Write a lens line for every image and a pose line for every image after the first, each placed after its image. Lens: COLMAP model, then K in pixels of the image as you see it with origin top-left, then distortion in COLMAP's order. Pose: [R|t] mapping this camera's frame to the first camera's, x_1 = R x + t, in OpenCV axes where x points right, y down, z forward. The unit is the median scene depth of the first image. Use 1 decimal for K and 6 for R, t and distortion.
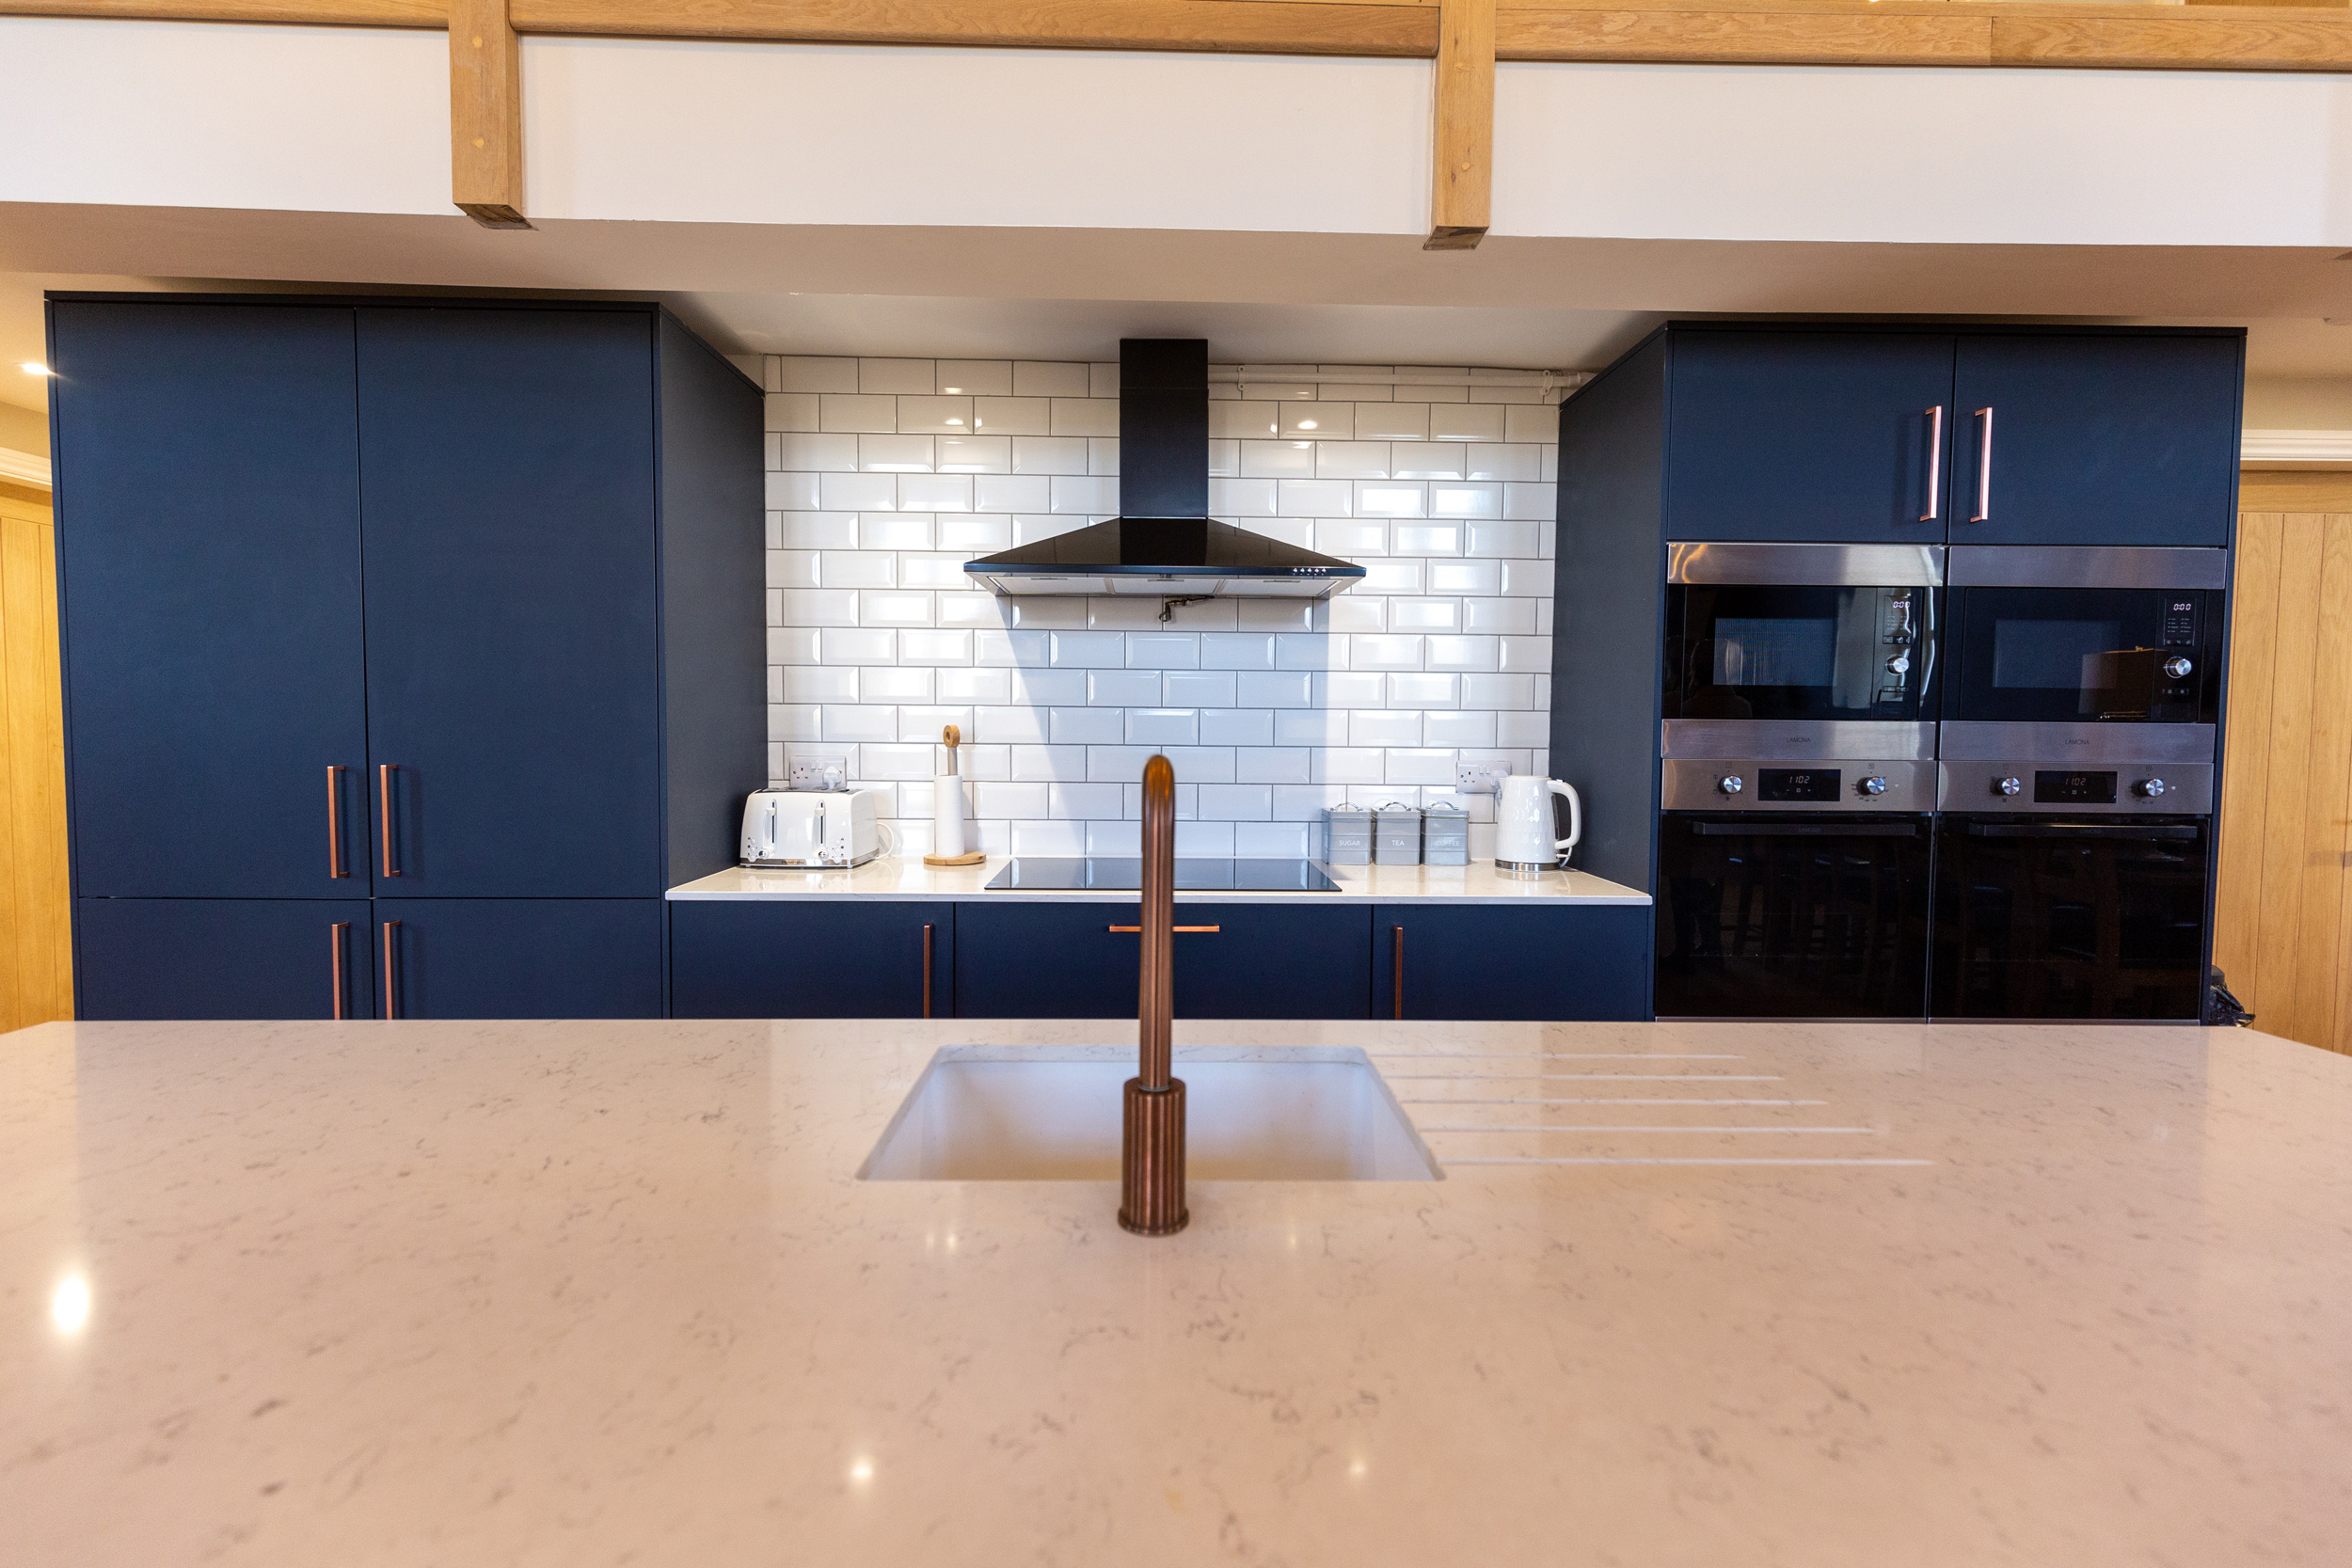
lens RADIAL K [[1063.1, 0, 1171.7], [0, 1063.1, 777.2], [0, 0, 1]] dist [0.000334, -0.000398]
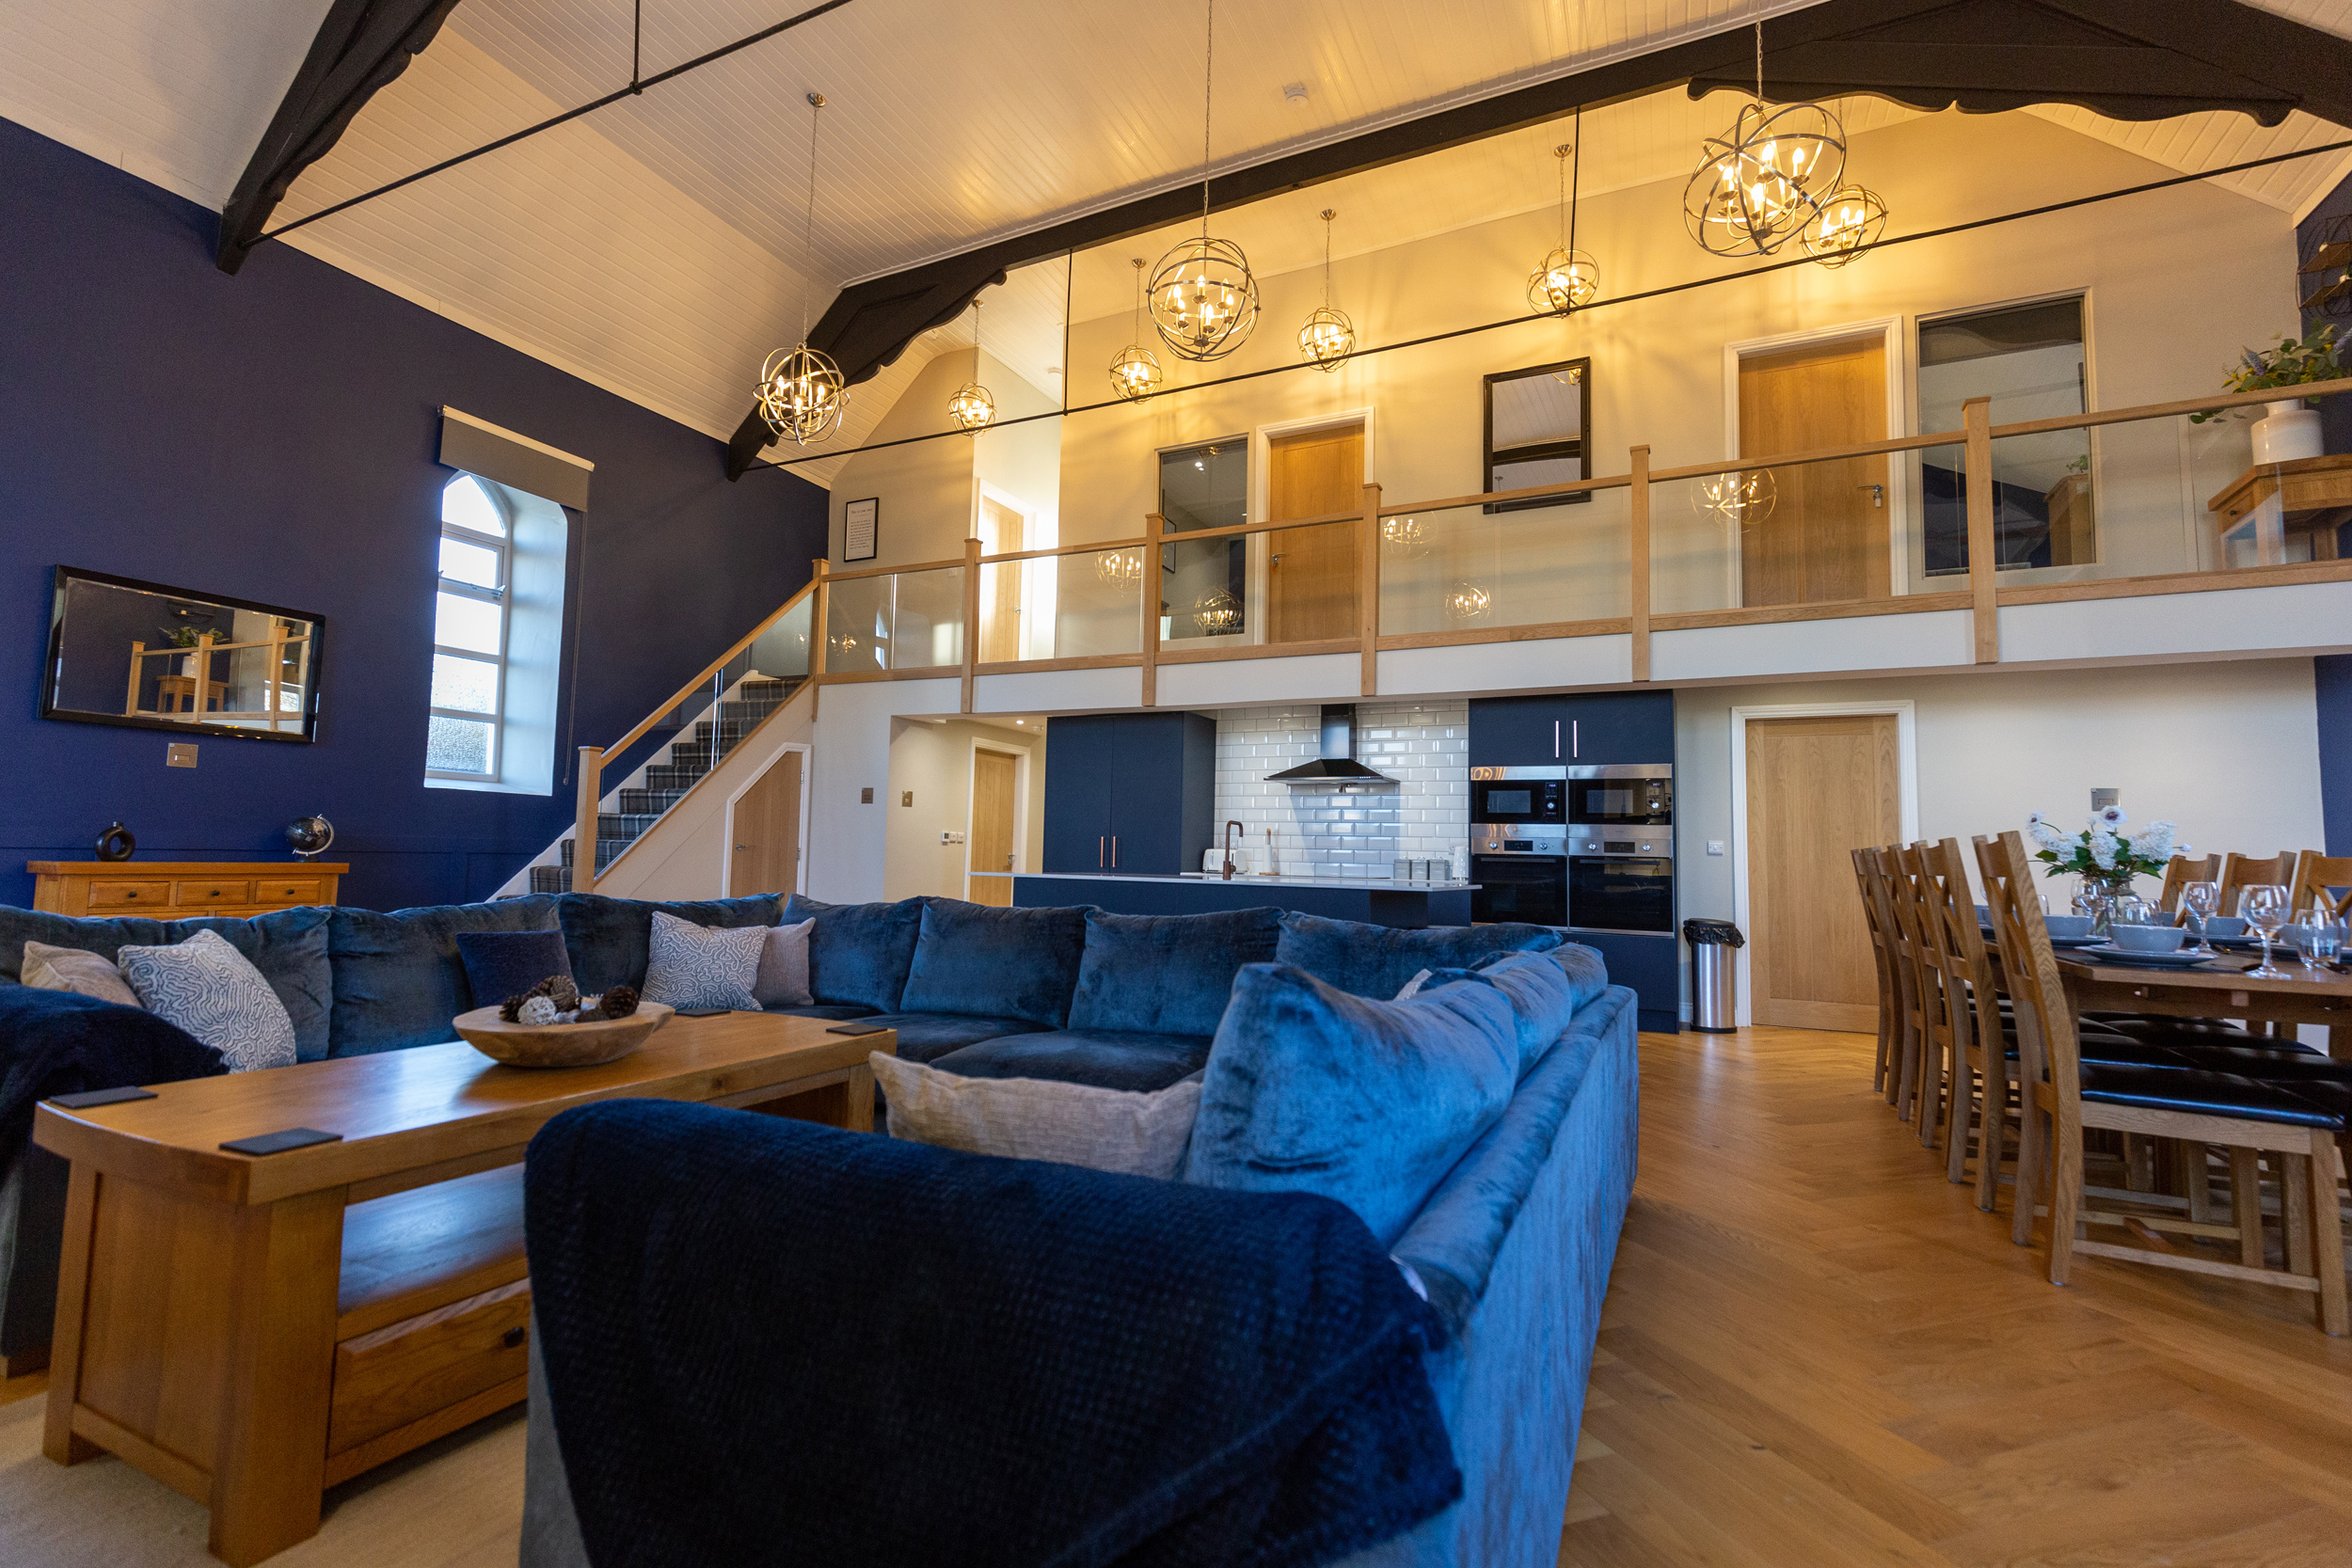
lens RADIAL K [[1063.1, 0, 1177.3], [0, 1063.1, 781.3], [0, 0, 1]] dist [0.000334, -0.000398]
pose [[0.888846, -0.020948, -0.457727, 1.016389], [-0.038675, 0.991960, -0.120501, 0.207197], [0.456571, 0.124809, 0.880889, -1.923652]]
